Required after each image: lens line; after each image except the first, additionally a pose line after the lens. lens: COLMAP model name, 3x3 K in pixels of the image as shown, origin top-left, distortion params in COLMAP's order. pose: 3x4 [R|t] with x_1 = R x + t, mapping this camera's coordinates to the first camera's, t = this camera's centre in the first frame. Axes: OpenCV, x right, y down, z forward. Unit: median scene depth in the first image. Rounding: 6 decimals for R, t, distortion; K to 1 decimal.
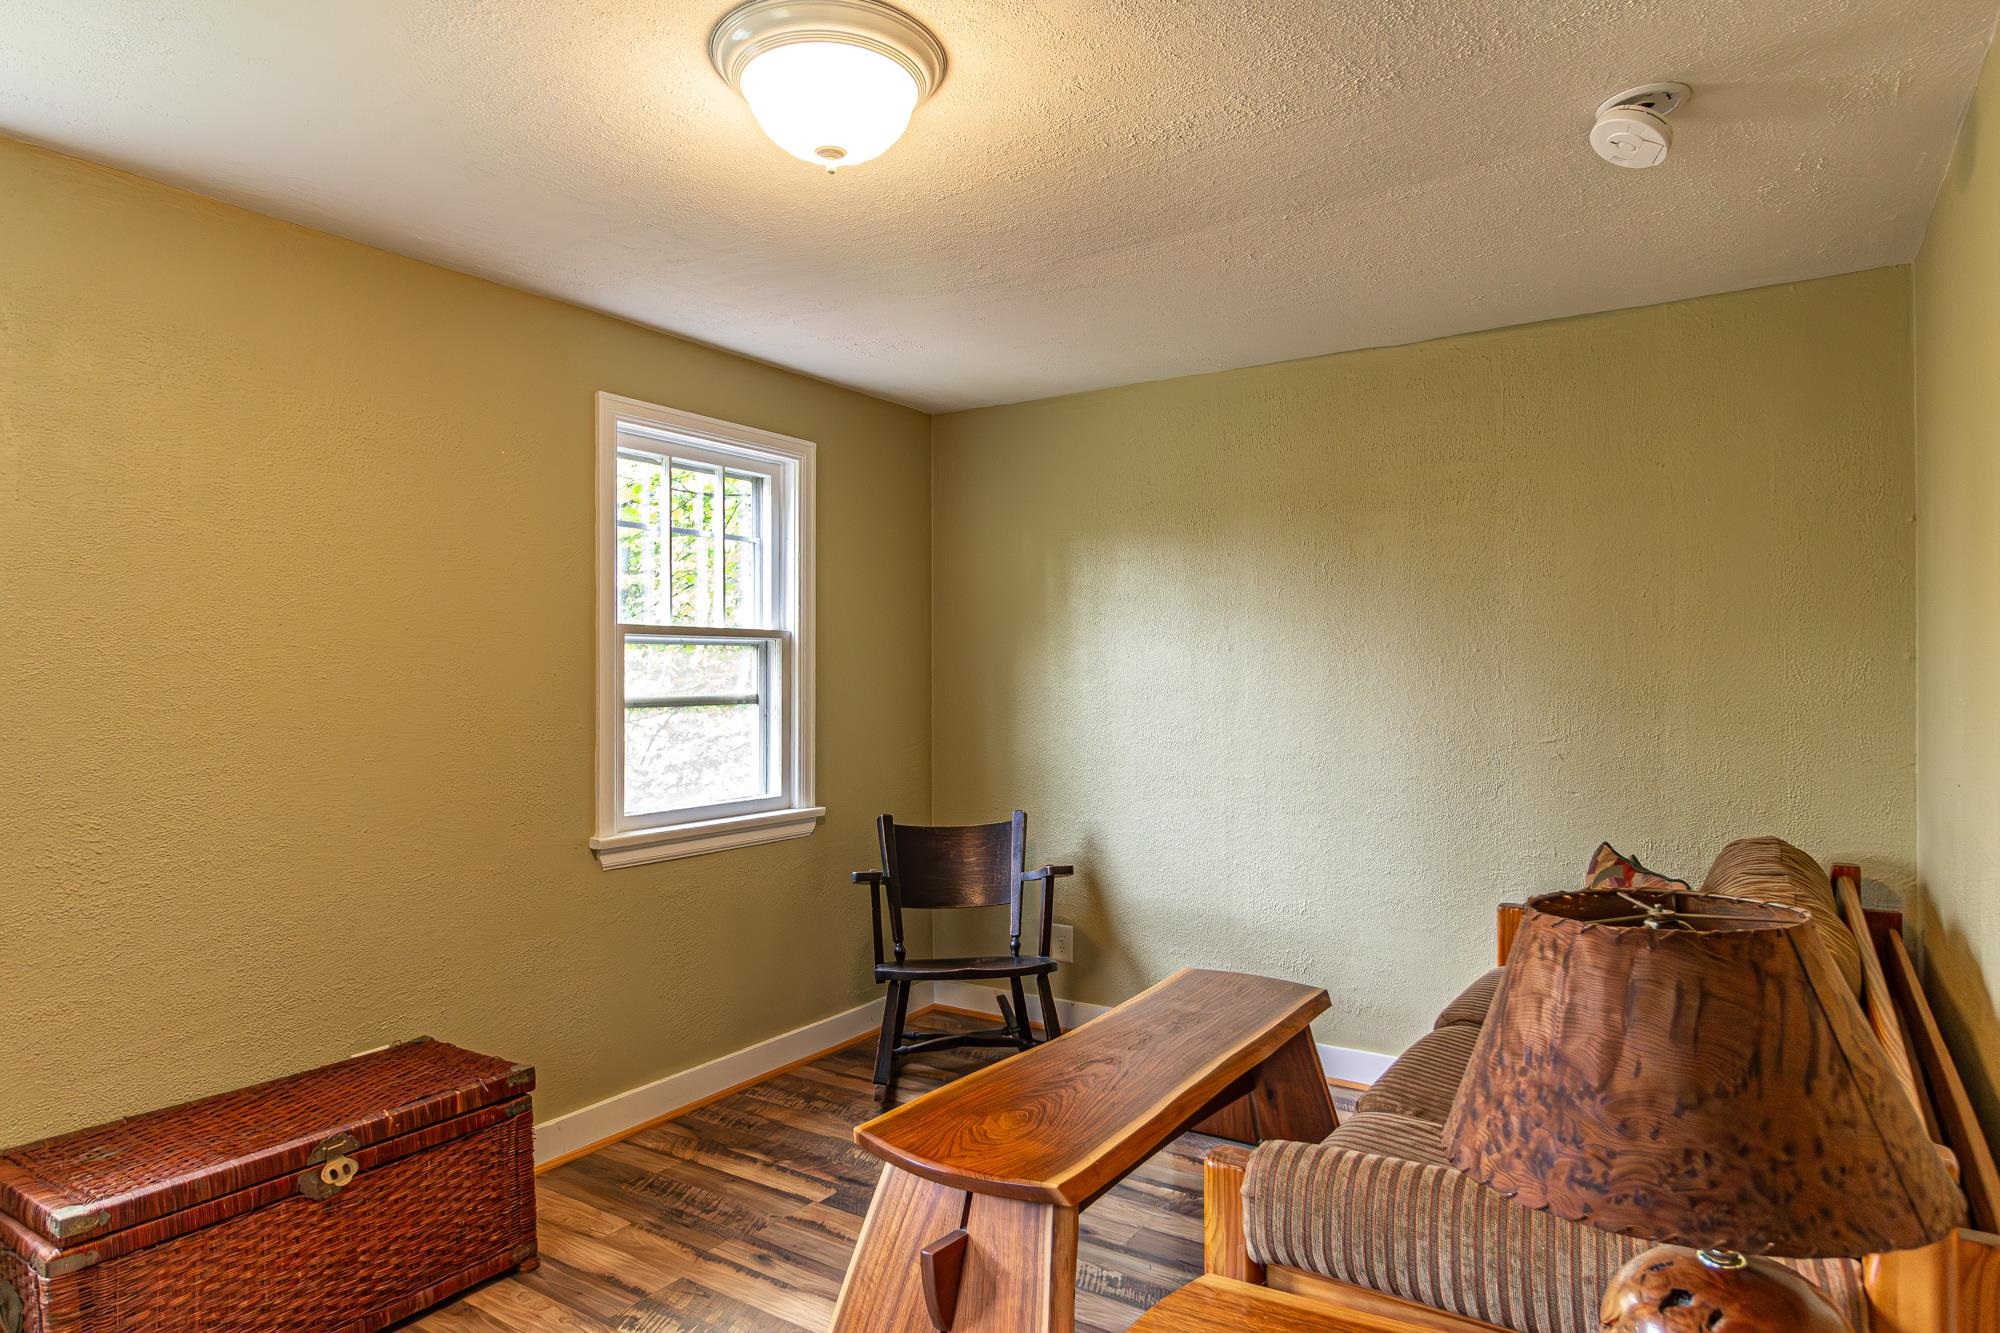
lens RADIAL K [[1164.5, 0, 1003.9], [0, 1164.5, 676.0], [0, 0, 1]] dist [-0.002519, -0.000024]
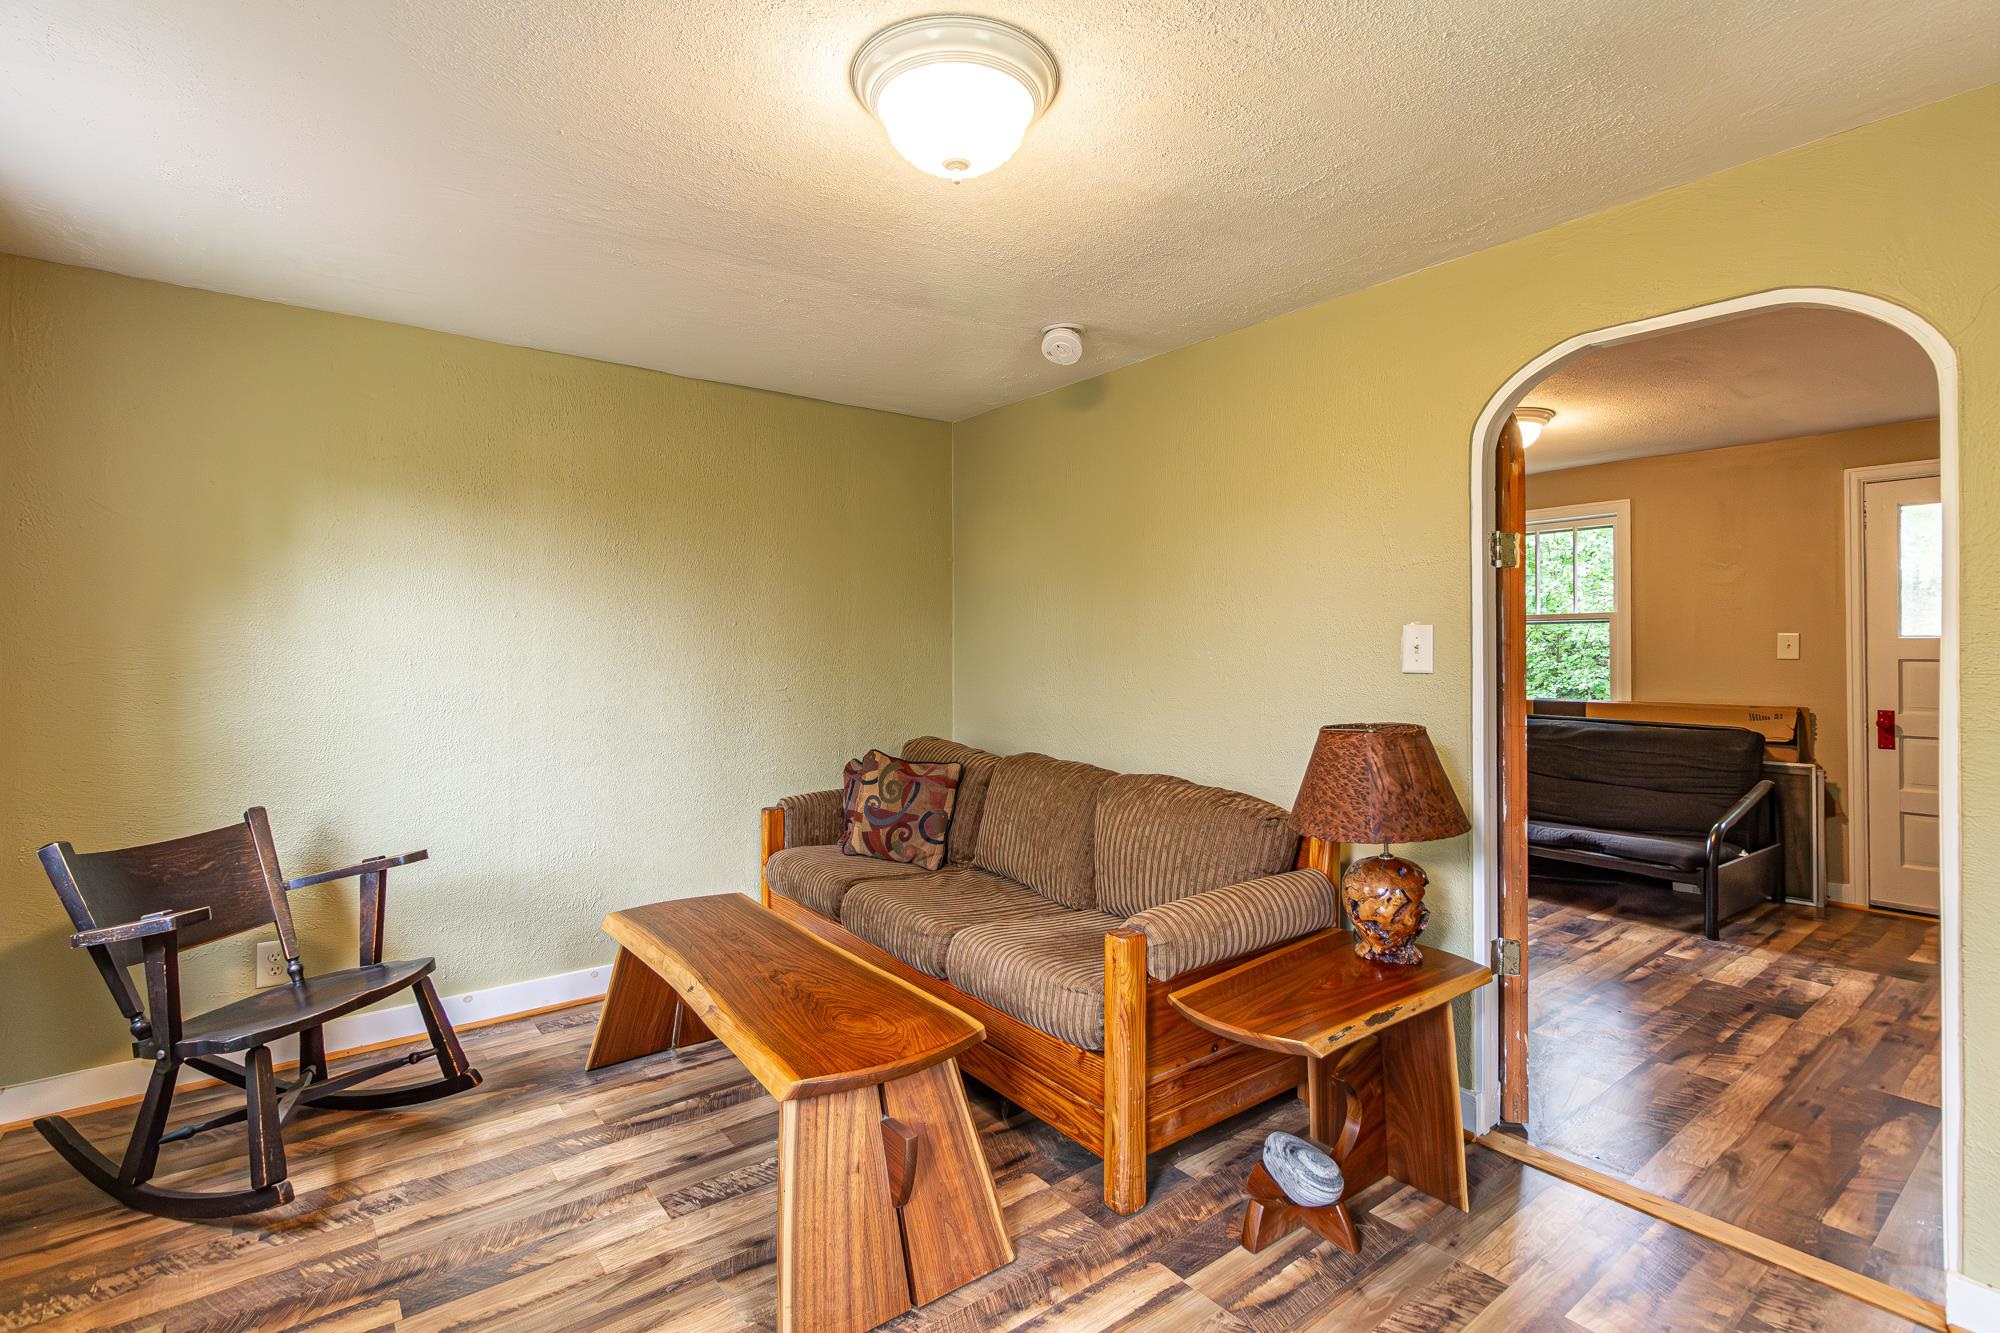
lens RADIAL K [[970.1, 0, 1010.4], [0, 970.1, 648.6], [0, 0, 1]] dist [0.000289, 0.000277]
pose [[0.290751, 0.004029, 0.956790, -0.605851], [-0.003792, 0.999988, -0.003058, 0.008342], [-0.956791, -0.002739, 0.290763, 0.394868]]
